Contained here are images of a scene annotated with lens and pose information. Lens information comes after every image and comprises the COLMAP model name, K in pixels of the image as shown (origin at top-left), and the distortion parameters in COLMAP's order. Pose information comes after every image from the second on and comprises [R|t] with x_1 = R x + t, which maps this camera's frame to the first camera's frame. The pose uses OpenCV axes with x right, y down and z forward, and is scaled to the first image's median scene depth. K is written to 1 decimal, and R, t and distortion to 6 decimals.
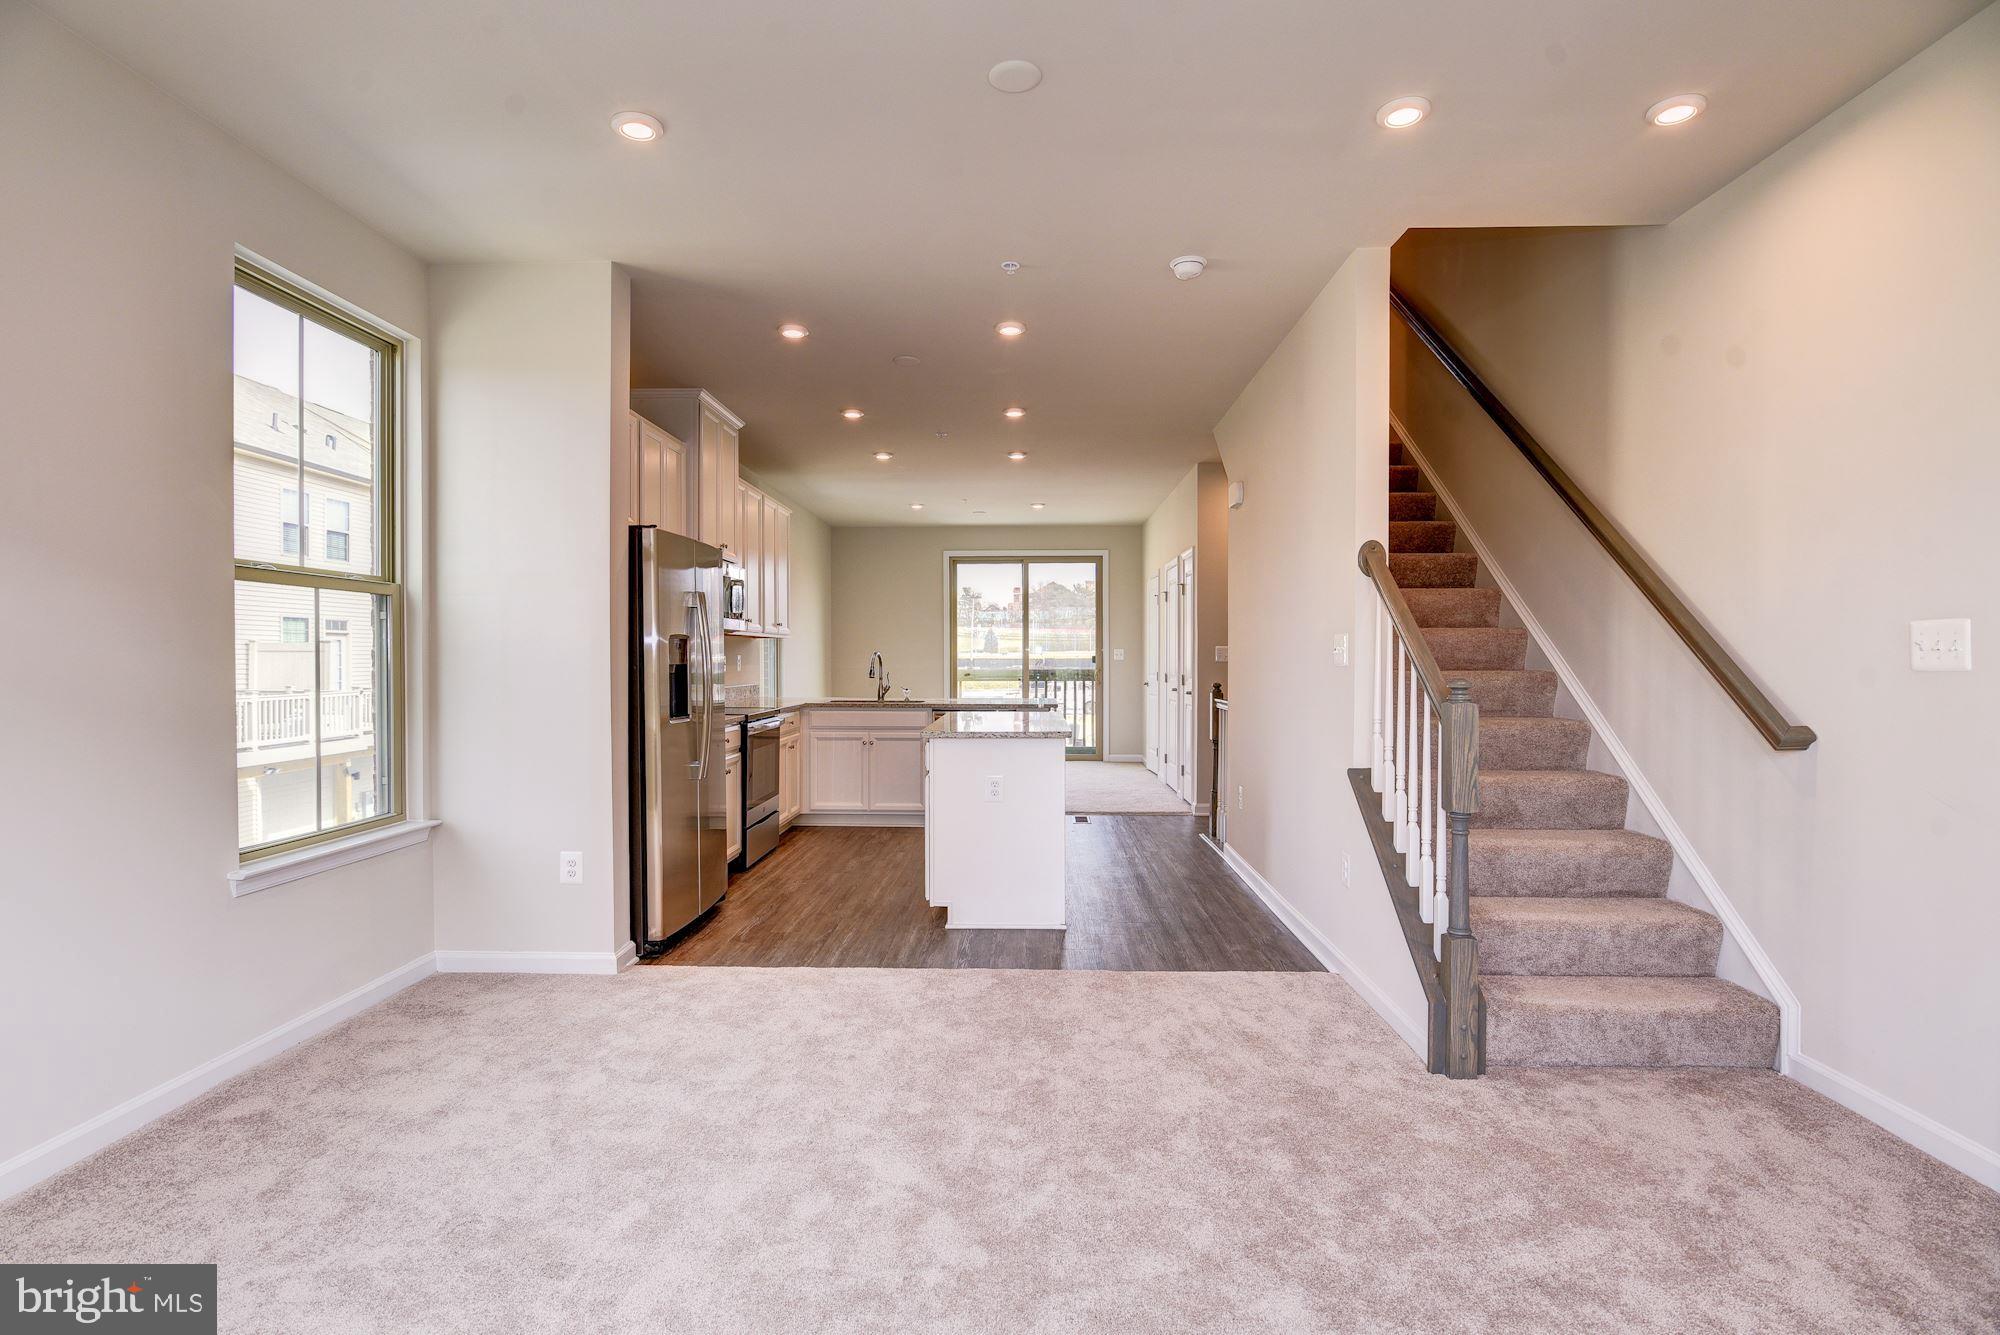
lens RADIAL K [[979.4, 0, 1000.0], [0, 979.4, 667.5], [0, 0, 1]] dist [-0.012025, -0.000245]
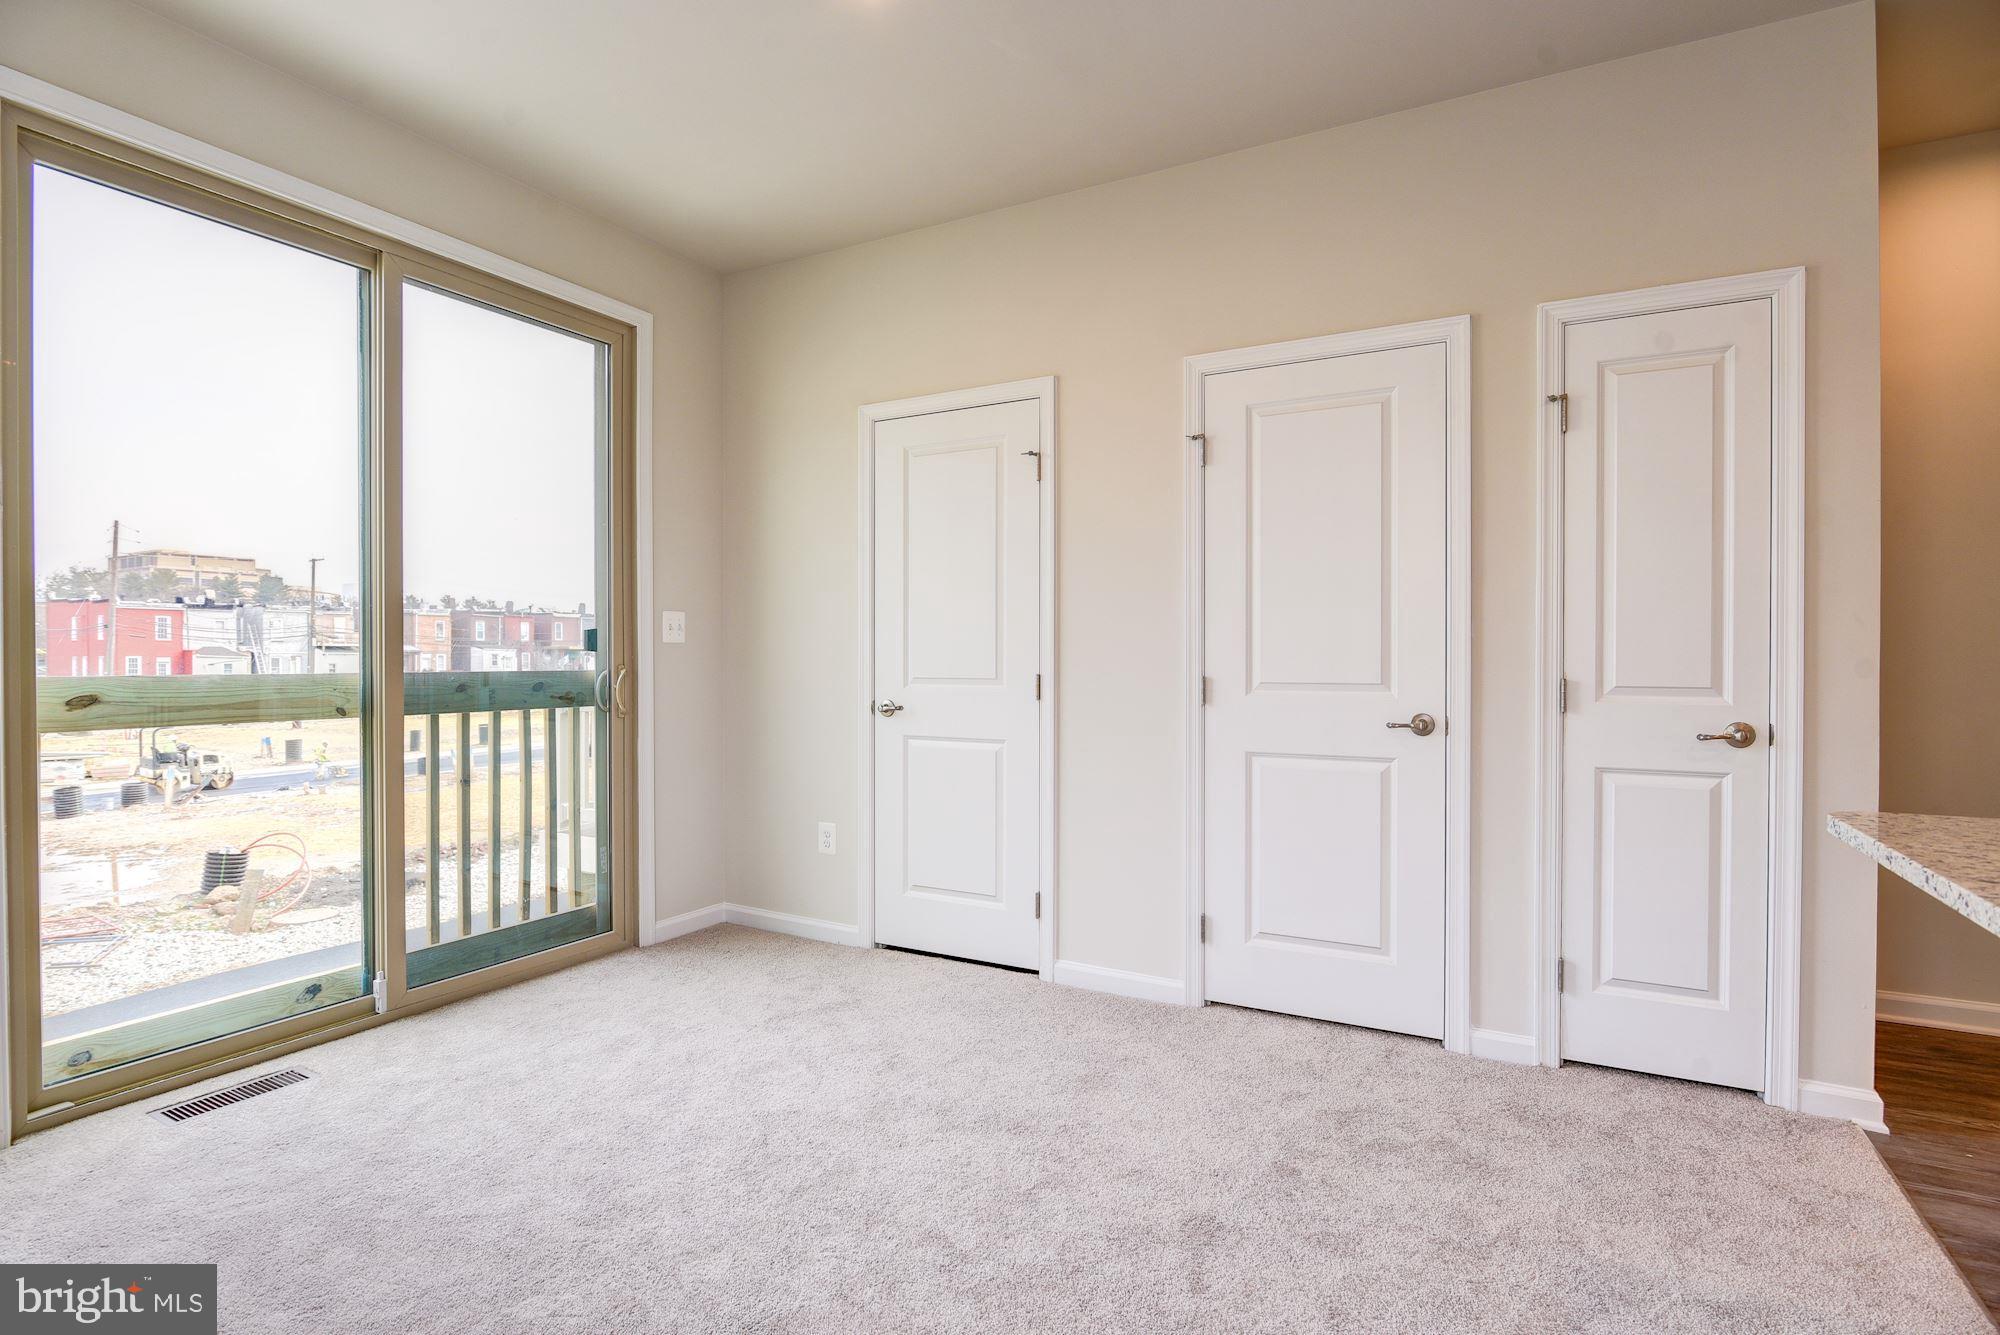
lens RADIAL K [[979.4, 0, 1000.0], [0, 979.4, 667.5], [0, 0, 1]] dist [-0.012025, -0.000245]
pose [[0.455643, -0.005126, 0.890148, -0.217365], [0.006732, 0.999975, 0.002313, 0.001707], [-0.890137, 0.004939, 0.455666, 1.204930]]
